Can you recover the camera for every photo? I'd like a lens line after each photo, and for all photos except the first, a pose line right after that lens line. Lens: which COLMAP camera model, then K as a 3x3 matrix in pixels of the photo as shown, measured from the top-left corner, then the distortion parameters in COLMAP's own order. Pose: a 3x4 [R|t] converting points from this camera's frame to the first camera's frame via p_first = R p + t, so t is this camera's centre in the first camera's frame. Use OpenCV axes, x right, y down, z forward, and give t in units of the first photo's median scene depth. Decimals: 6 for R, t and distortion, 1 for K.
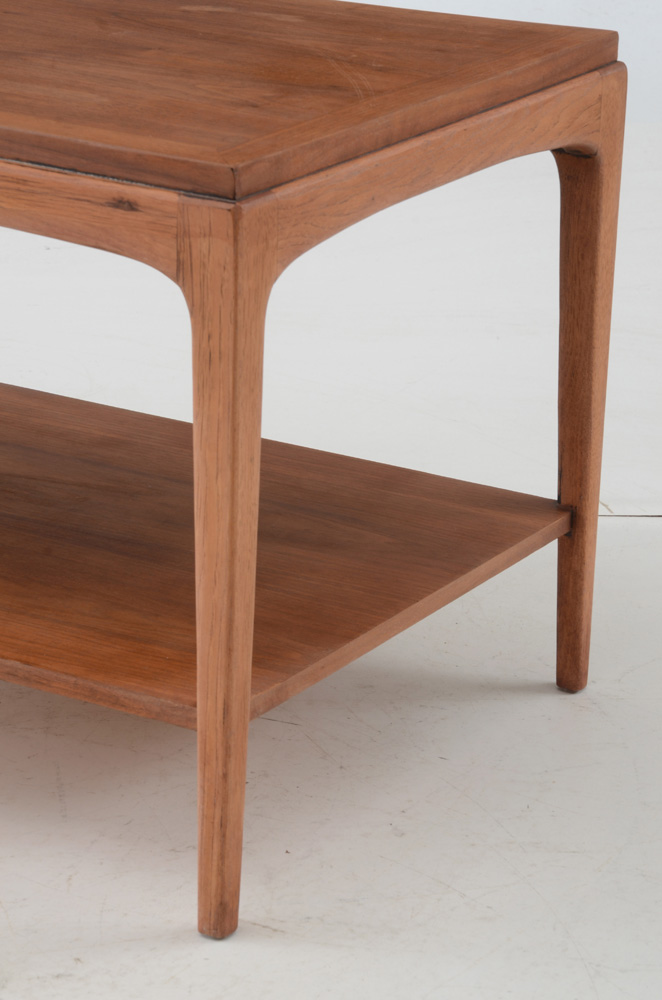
lens RADIAL K [[3138.6, 0, 333.0], [0, 3138.6, 519.7], [0, 0, 1]] dist [0.805599, 0.000000]
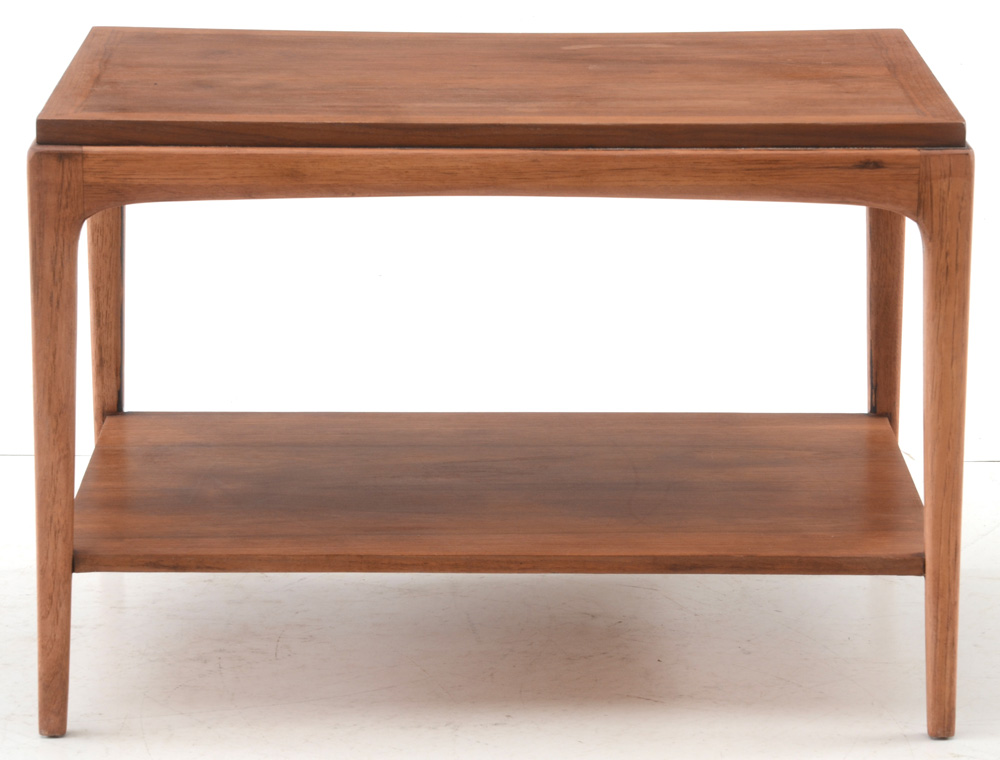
lens RADIAL K [[4178.1, 0, 498.5], [0, 4178.1, 380.3], [0, 0, 1]] dist [0.821245, 0.000000]
pose [[0.847626, -0.134350, 0.513302, -1.027175], [0.186571, 0.981101, -0.051298, 0.044884], [-0.496710, 0.139249, 0.856673, -0.369722]]
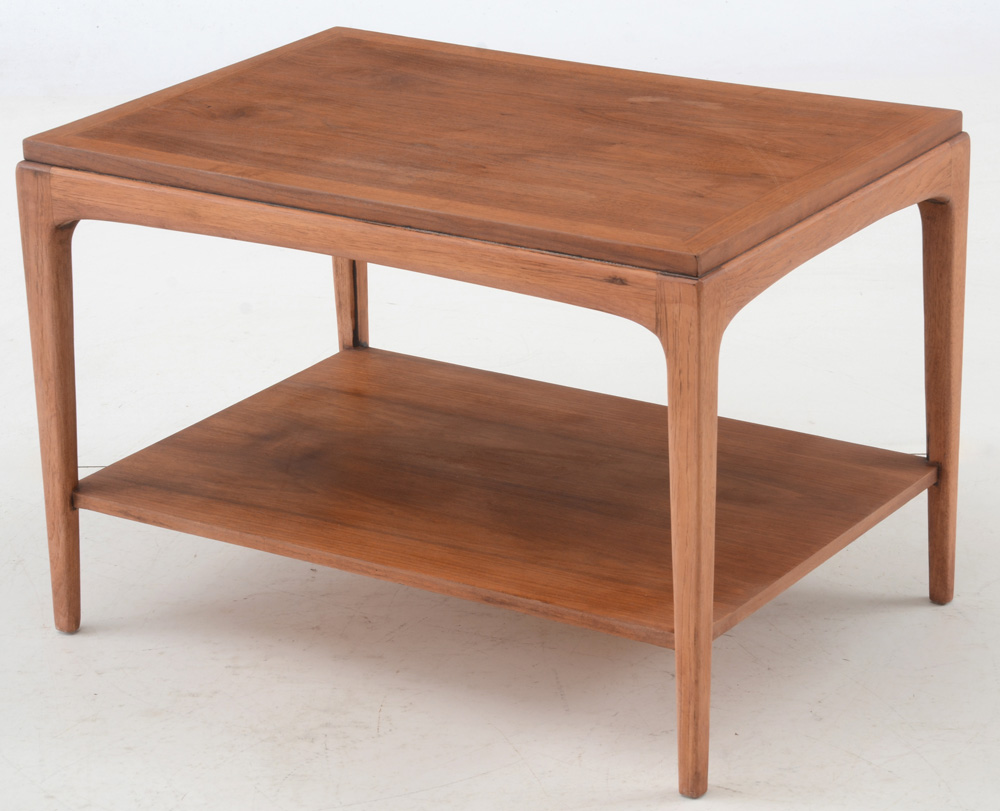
lens RADIAL K [[3404.7, 0, 516.9], [0, 3404.7, 419.6], [0, 0, 1]] dist [0.547935, 0.000000]
pose [[0.998914, -0.031575, -0.034258, -0.056604], [0.032253, 0.999291, 0.019432, -0.064102], [0.033620, -0.020515, 0.999224, -0.488384]]
